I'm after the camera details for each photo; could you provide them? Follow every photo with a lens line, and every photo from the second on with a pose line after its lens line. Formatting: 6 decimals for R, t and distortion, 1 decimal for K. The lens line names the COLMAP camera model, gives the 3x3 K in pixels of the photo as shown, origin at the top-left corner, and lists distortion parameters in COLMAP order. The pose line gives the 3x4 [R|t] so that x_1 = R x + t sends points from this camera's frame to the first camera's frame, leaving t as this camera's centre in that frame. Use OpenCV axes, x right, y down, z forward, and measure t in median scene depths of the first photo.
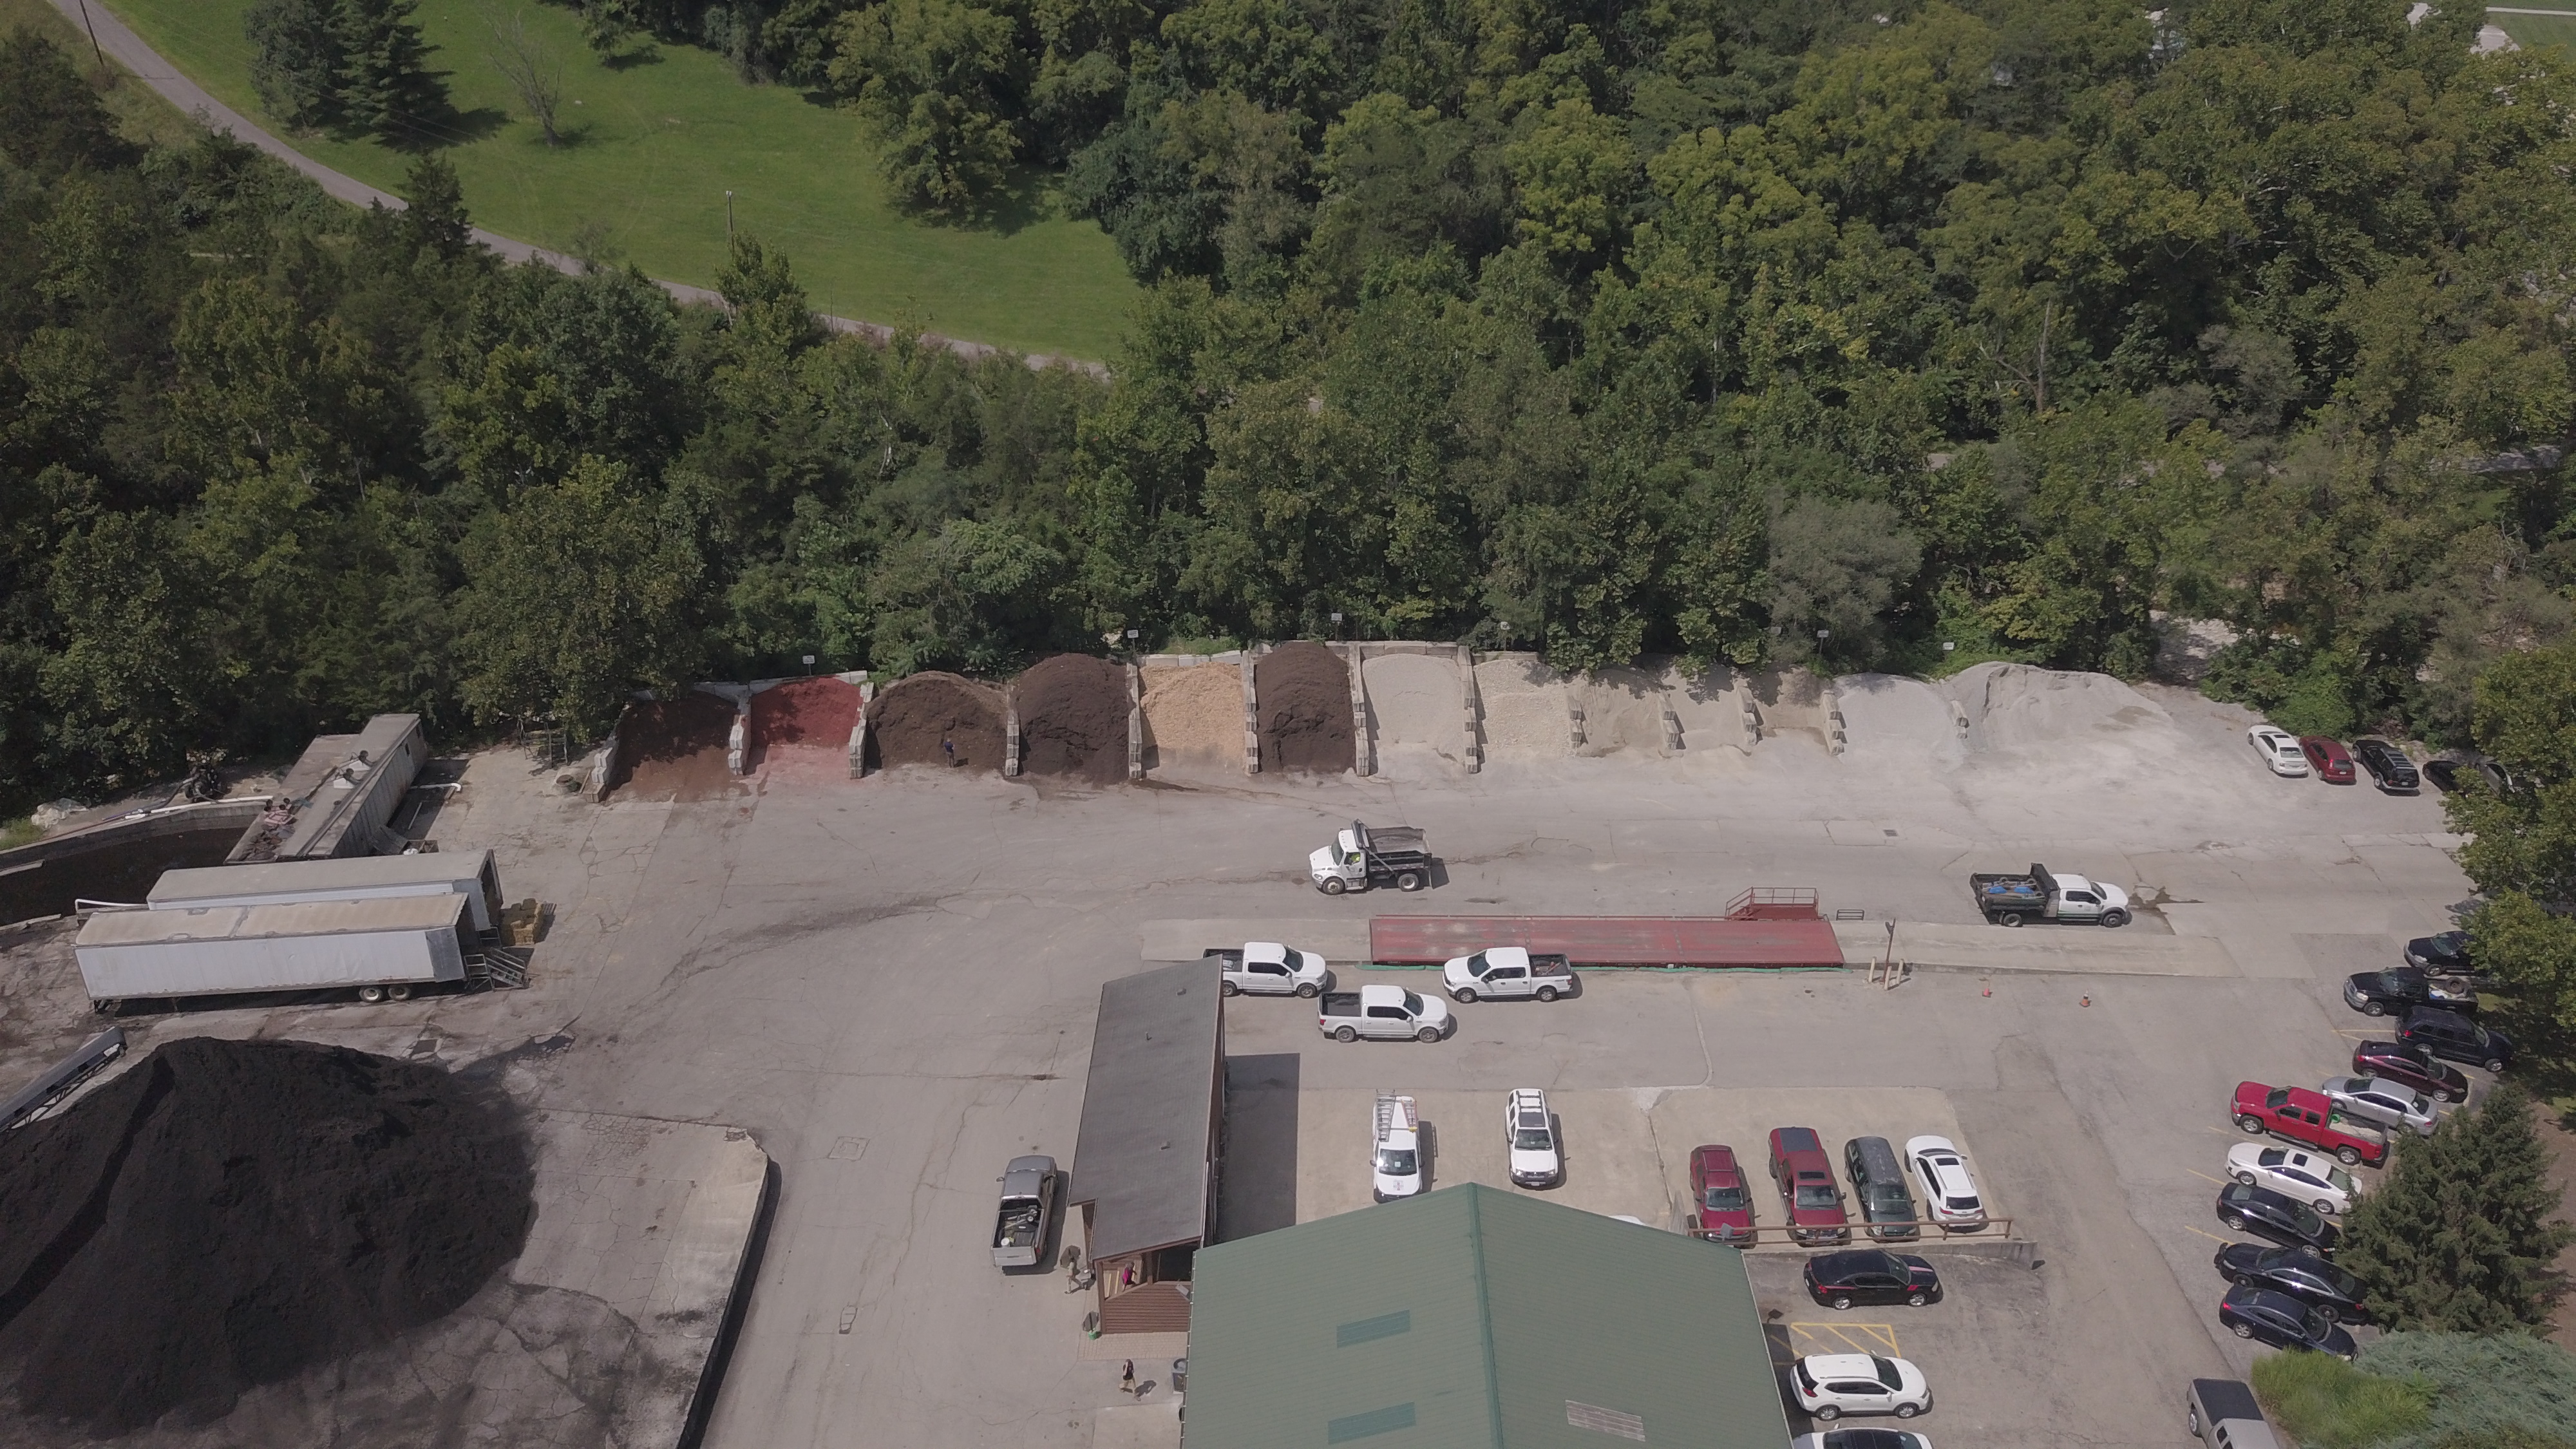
lens RADIAL K [[1981.1, 0, 1278.7], [0, 1981.1, 707.2], [0, 0, 1]] dist [-0.003816, 0.006317]
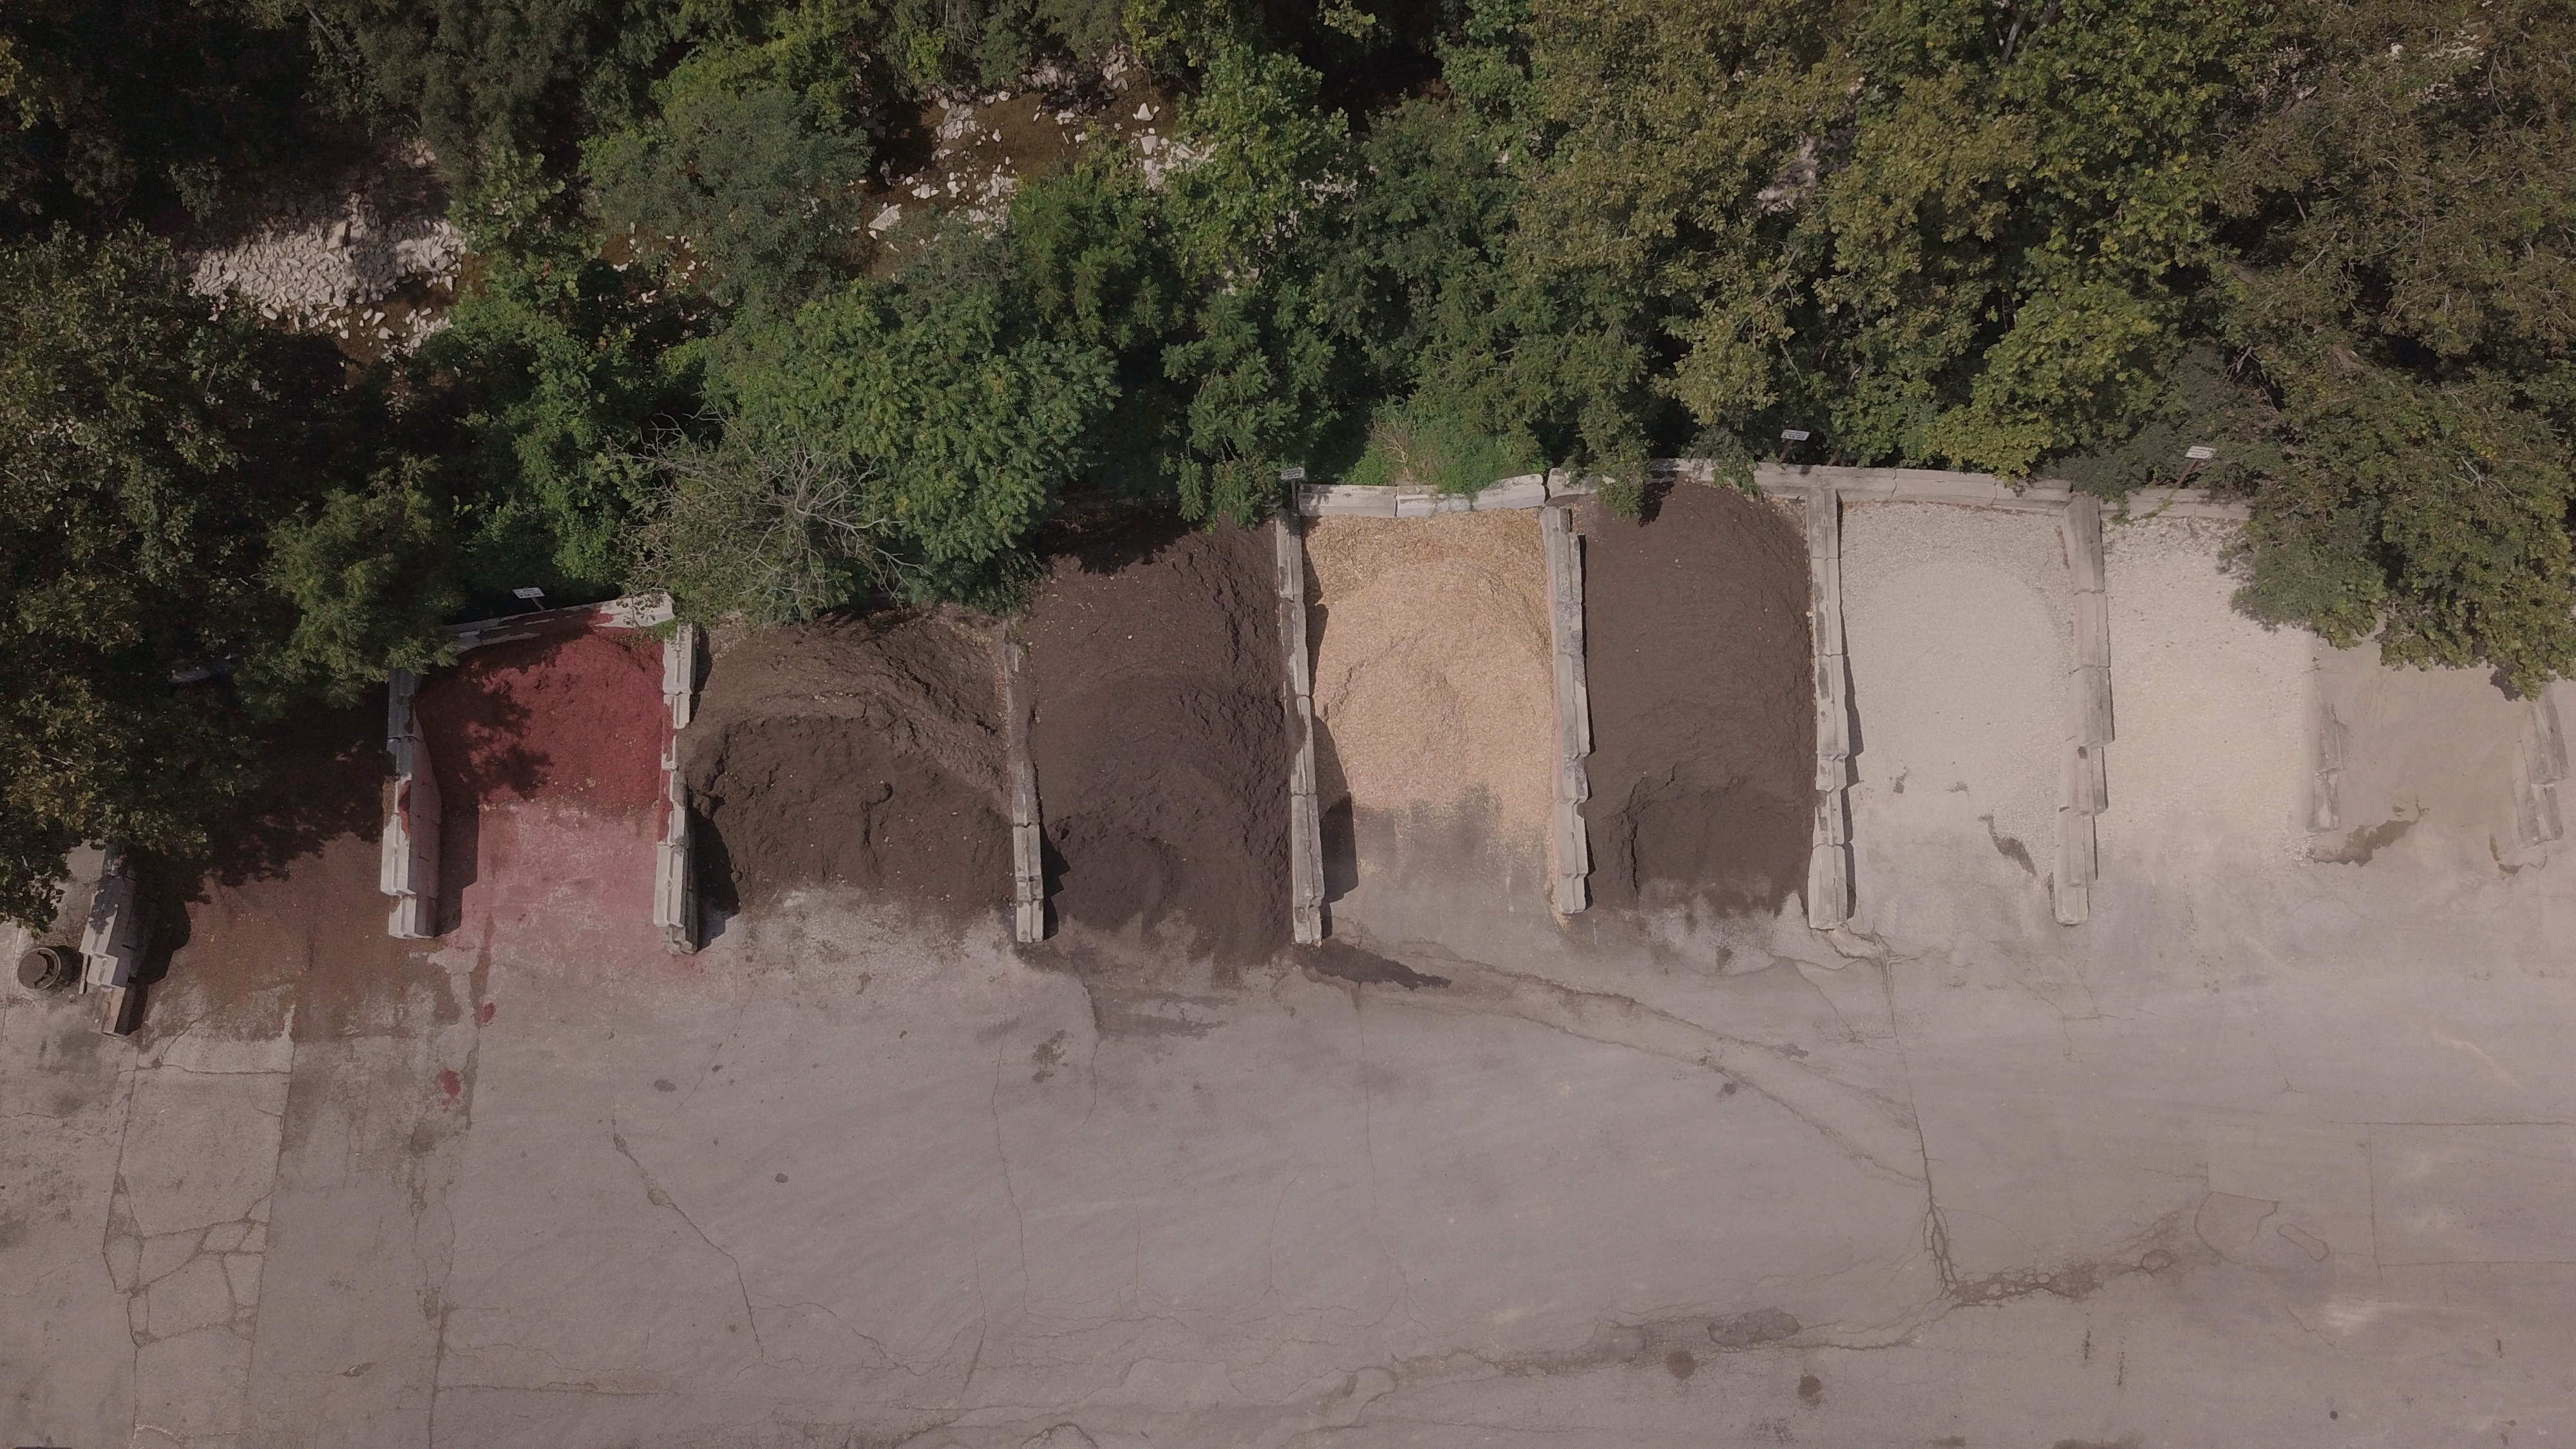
lens RADIAL K [[1981.1, 0, 1278.7], [0, 1981.1, 707.2], [0, 0, 1]] dist [-0.003816, 0.006317]
pose [[0.999418, 0.031740, -0.012524, -0.089090], [-0.014166, 0.719888, 0.693946, -0.368575], [0.031042, -0.693365, 0.719918, 0.845201]]
